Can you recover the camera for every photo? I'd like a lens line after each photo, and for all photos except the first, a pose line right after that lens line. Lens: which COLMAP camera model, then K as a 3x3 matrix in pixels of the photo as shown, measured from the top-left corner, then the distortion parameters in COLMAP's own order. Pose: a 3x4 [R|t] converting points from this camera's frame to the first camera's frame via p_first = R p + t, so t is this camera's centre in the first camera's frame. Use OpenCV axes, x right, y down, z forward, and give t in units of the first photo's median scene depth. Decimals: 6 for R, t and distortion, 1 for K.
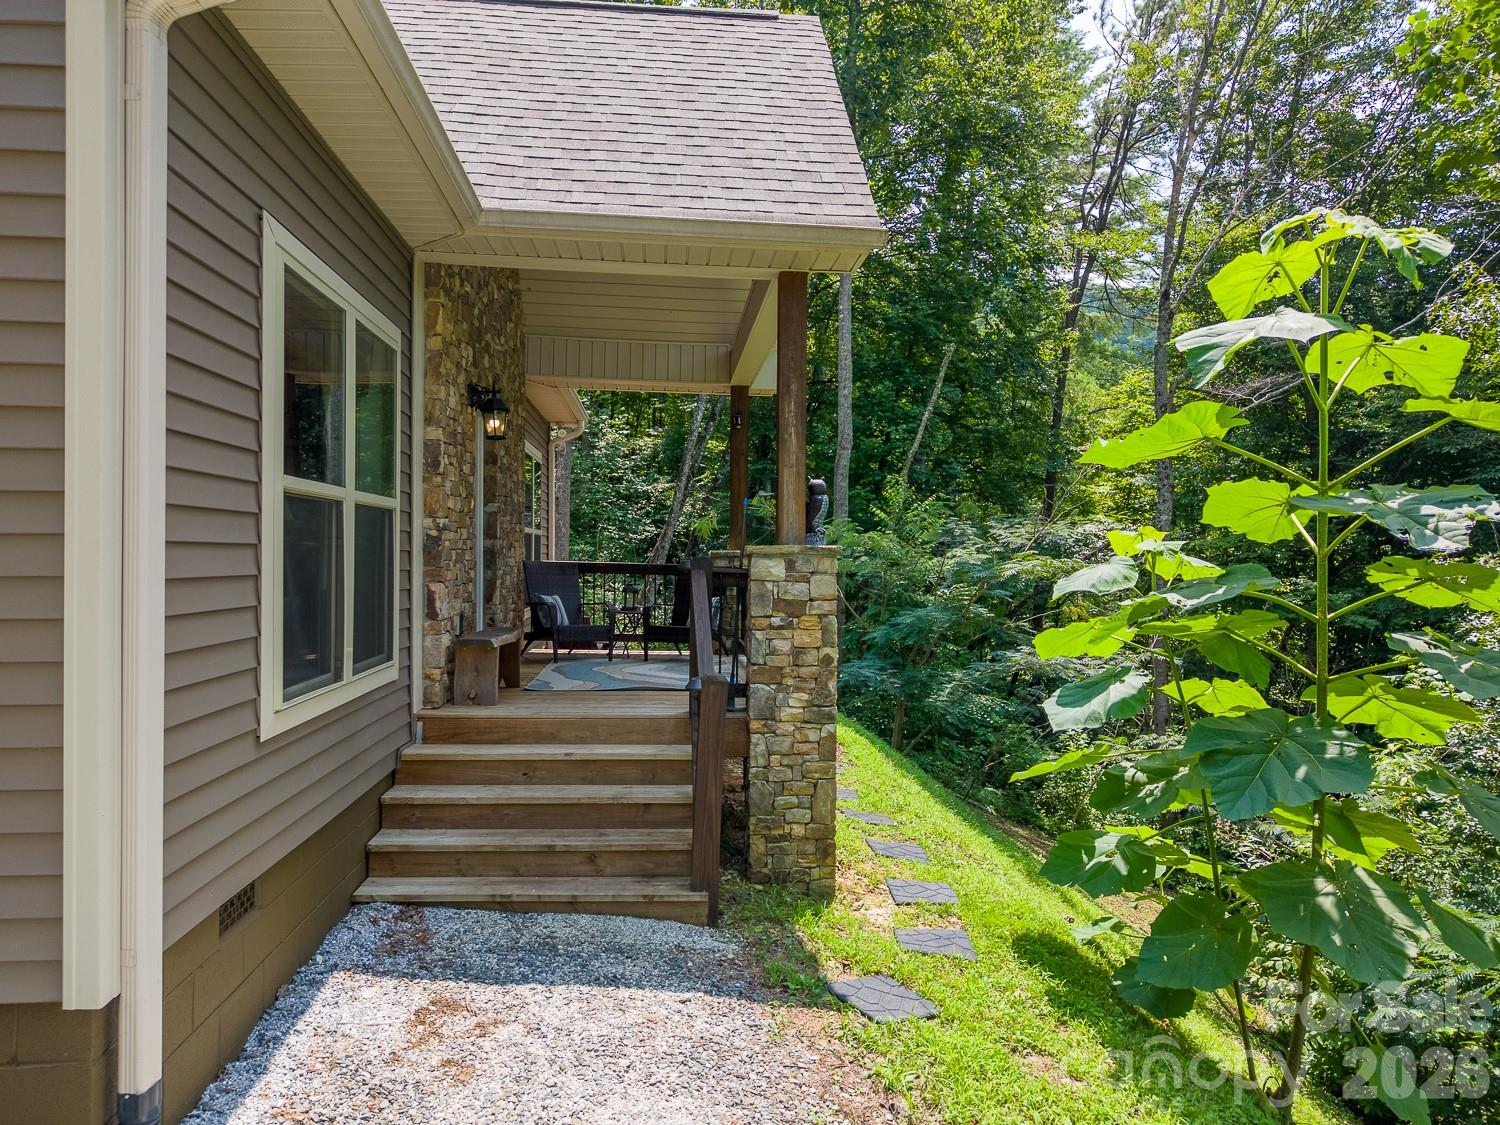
lens RADIAL K [[1008.3, 0, 744.7], [0, 1008.3, 562.1], [0, 0, 1]] dist [0.090309, -0.104780]
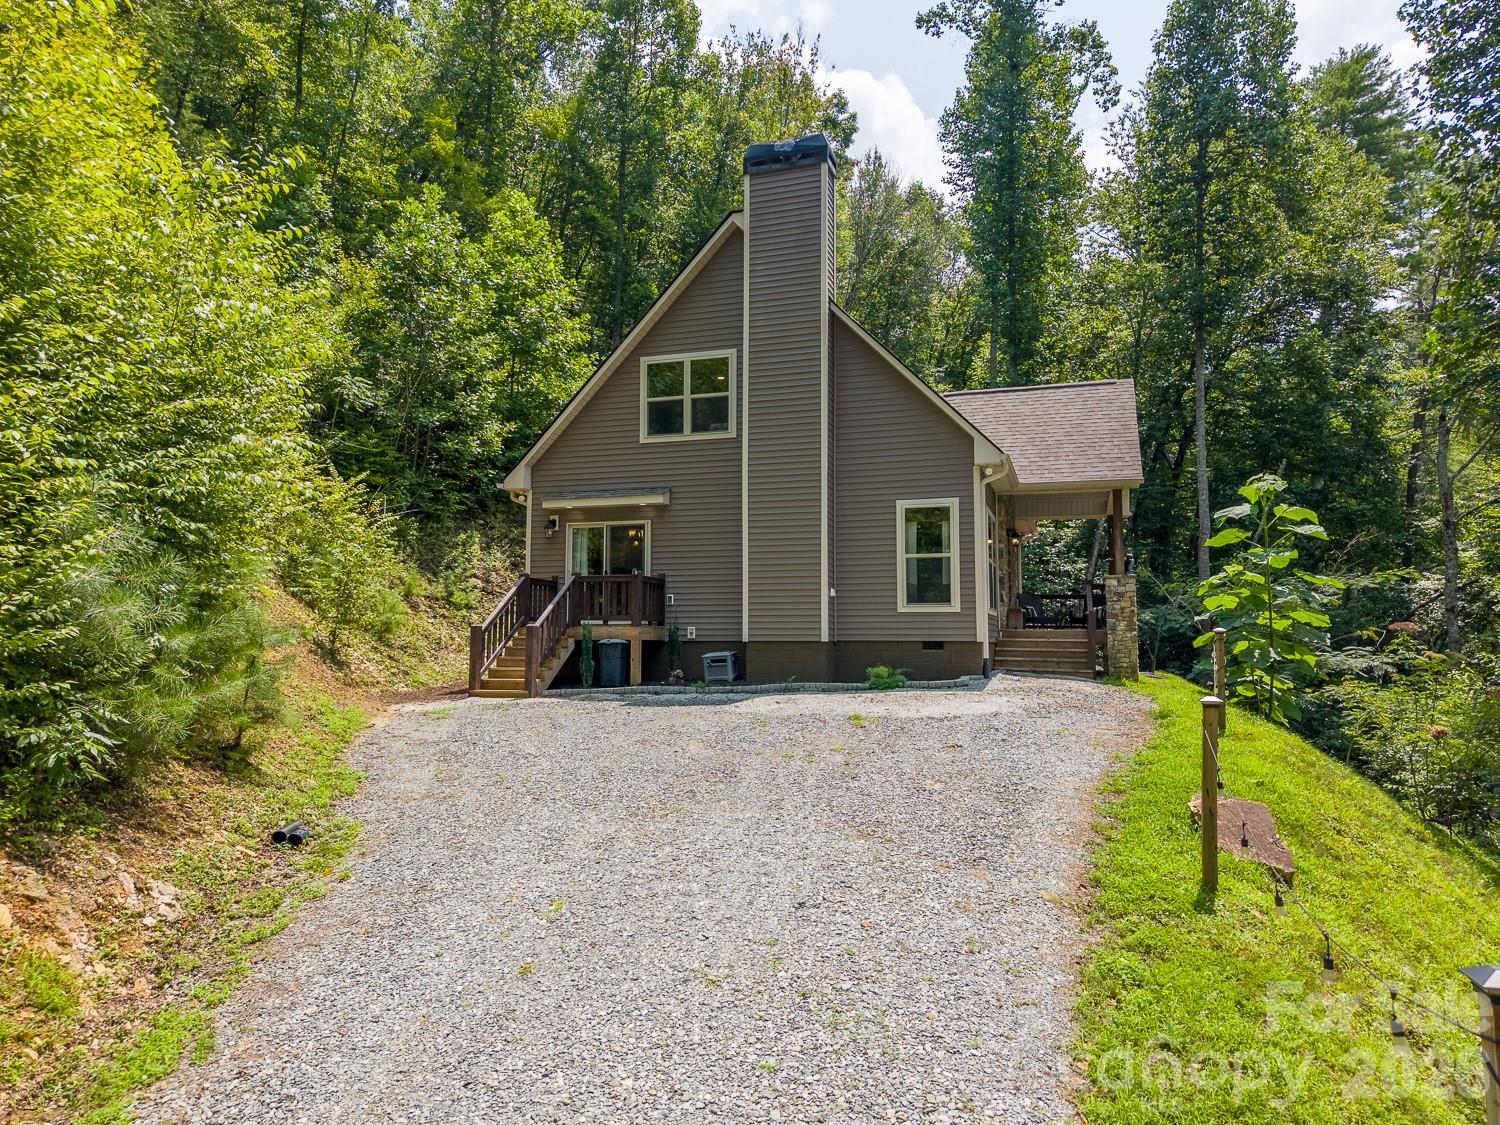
lens RADIAL K [[1008.3, 0, 744.7], [0, 1008.3, 562.1], [0, 0, 1]] dist [0.090309, -0.104780]
pose [[0.919377, -0.041209, -0.391213, 0.213426], [0.006434, 0.995940, -0.089790, 0.217315], [0.393325, 0.080034, 0.915909, -2.335040]]
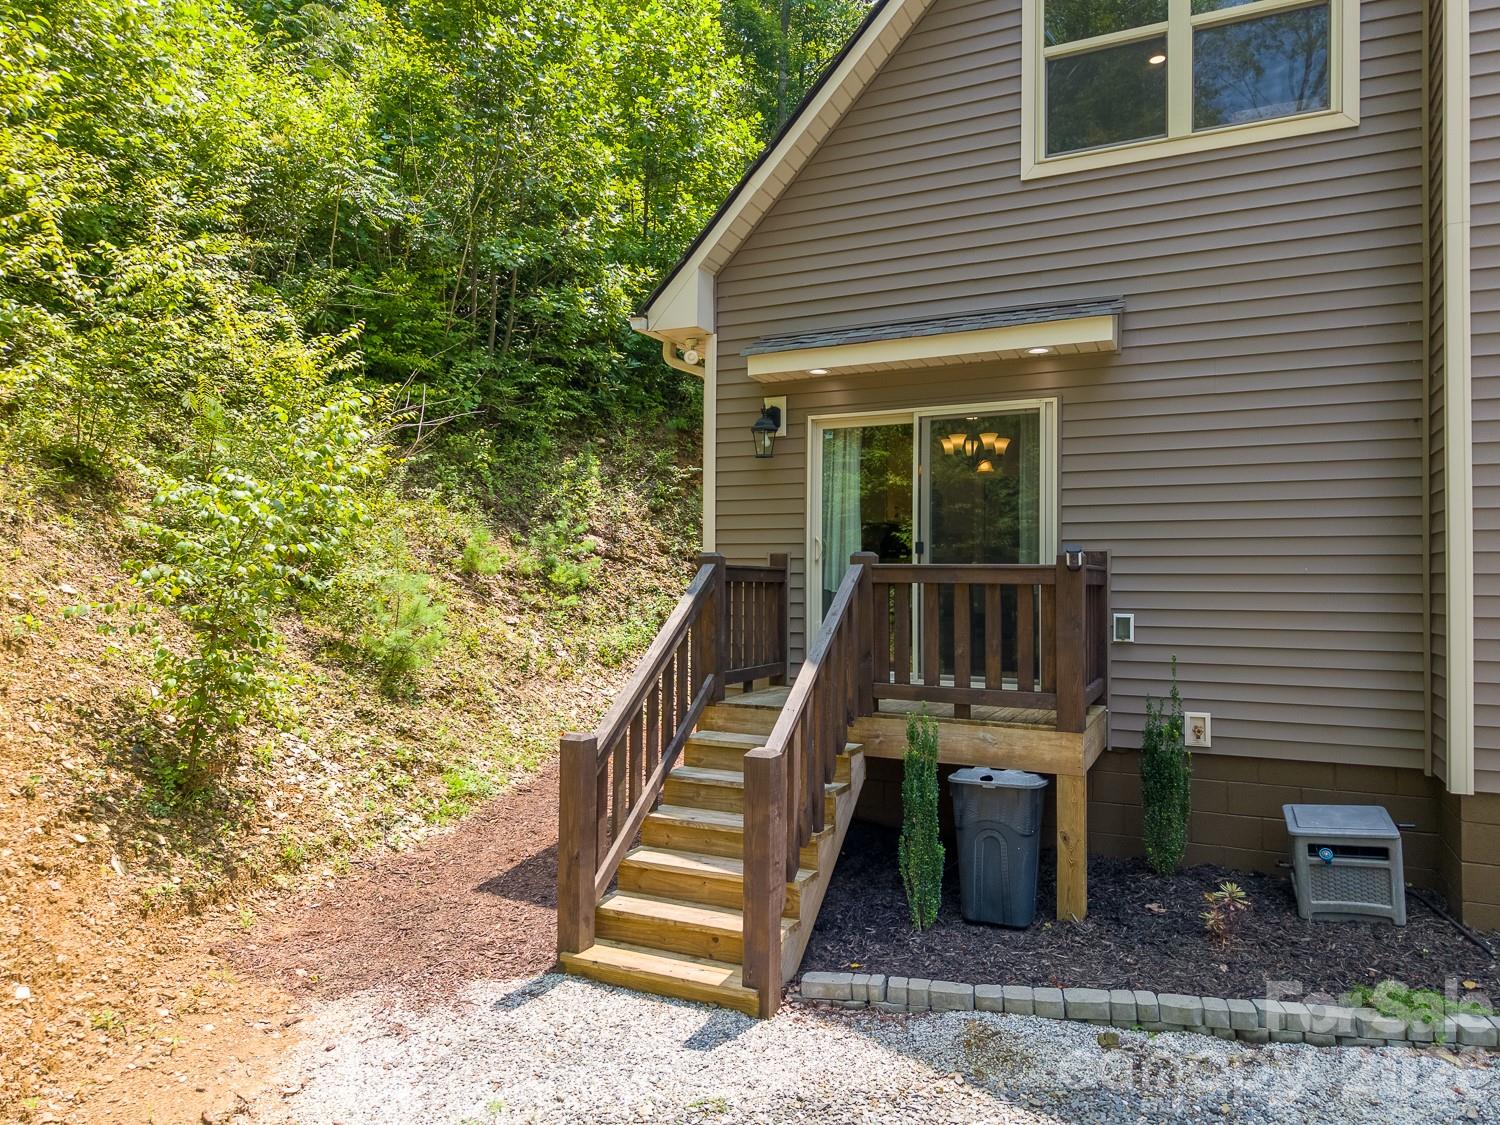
lens RADIAL K [[1008.3, 0, 744.7], [0, 1008.3, 562.1], [0, 0, 1]] dist [0.090309, -0.104780]
pose [[0.865123, -0.016205, -0.501297, -0.998845], [0.004760, 0.999698, -0.024103, 0.010869], [0.501536, 0.018466, 0.864939, -0.741947]]
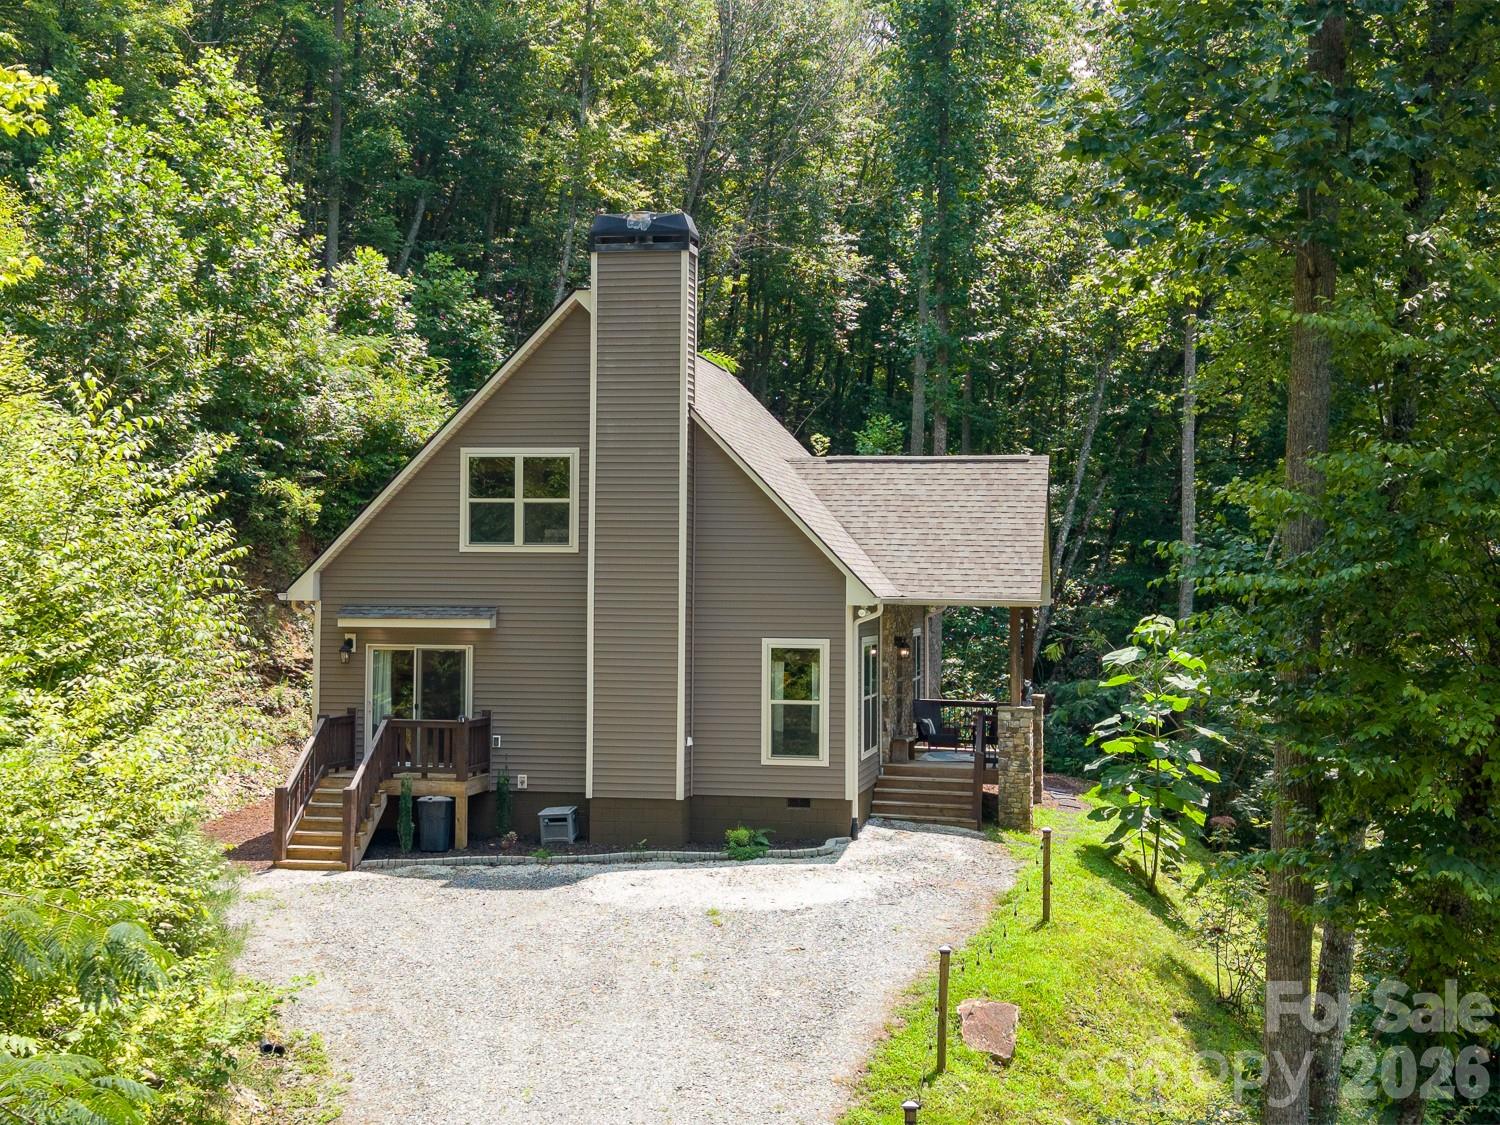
lens RADIAL K [[2005.1, 0, 750.0], [0, 2005.1, 562.5], [0, 0, 1]] dist [0.360141, -2.278444]
pose [[0.962312, -0.007178, -0.271854, 0.841005], [0.001895, 0.999804, -0.019693, -0.299667], [0.271942, 0.018436, 0.962137, -4.428751]]
